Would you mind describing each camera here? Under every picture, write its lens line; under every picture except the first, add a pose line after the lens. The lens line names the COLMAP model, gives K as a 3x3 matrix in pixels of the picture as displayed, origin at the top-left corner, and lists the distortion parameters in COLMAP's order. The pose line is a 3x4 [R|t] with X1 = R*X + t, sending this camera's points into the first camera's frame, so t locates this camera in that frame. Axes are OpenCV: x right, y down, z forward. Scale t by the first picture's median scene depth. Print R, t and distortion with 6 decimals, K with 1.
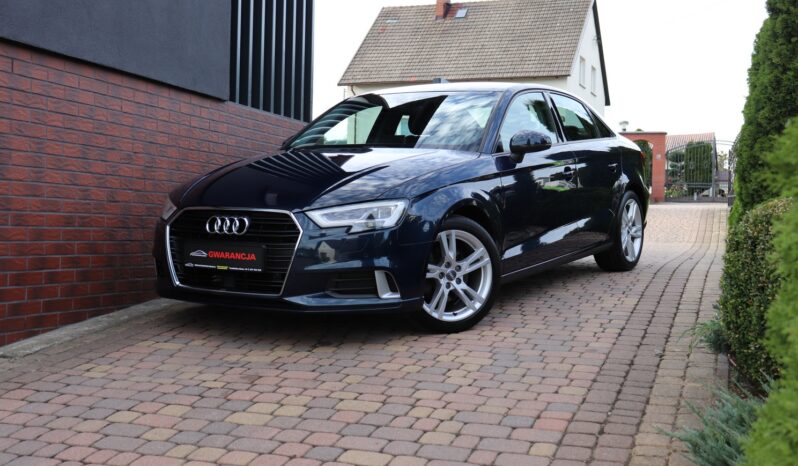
lens RADIAL K [[993.7, 0, 399.1], [0, 993.7, 204.4], [0, 0, 1]] dist [0.004670, 0.002585]
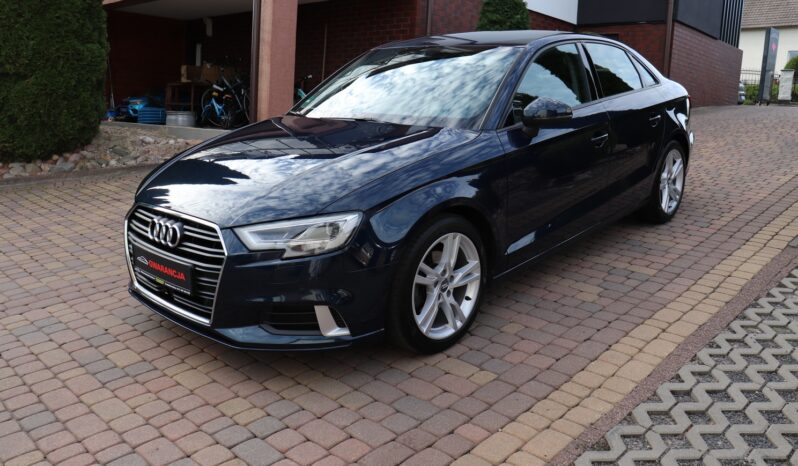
lens RADIAL K [[680.7, 0, 399.0], [0, 680.7, 233.0], [0, 0, 1]] dist [-0.171124, 0.169044]
pose [[0.984523, 0.032367, -0.172239, 0.131972], [0.005018, 0.977189, 0.212313, -0.103191], [0.175182, -0.209892, 0.961903, 0.487748]]
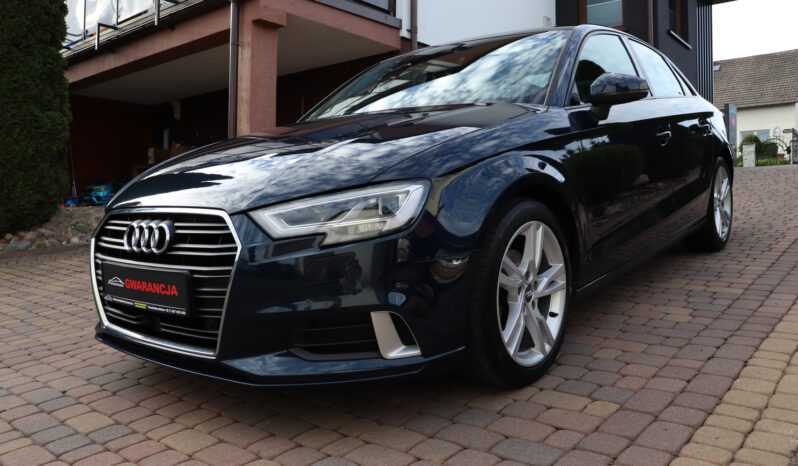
lens RADIAL K [[680.7, 0, 399.0], [0, 680.7, 233.0], [0, 0, 1]] dist [-0.171124, 0.169044]
pose [[0.991583, -0.043975, -0.121772, 0.038565], [0.051782, 0.996750, 0.061706, 0.000400], [0.118663, -0.067492, 0.990638, 0.615053]]
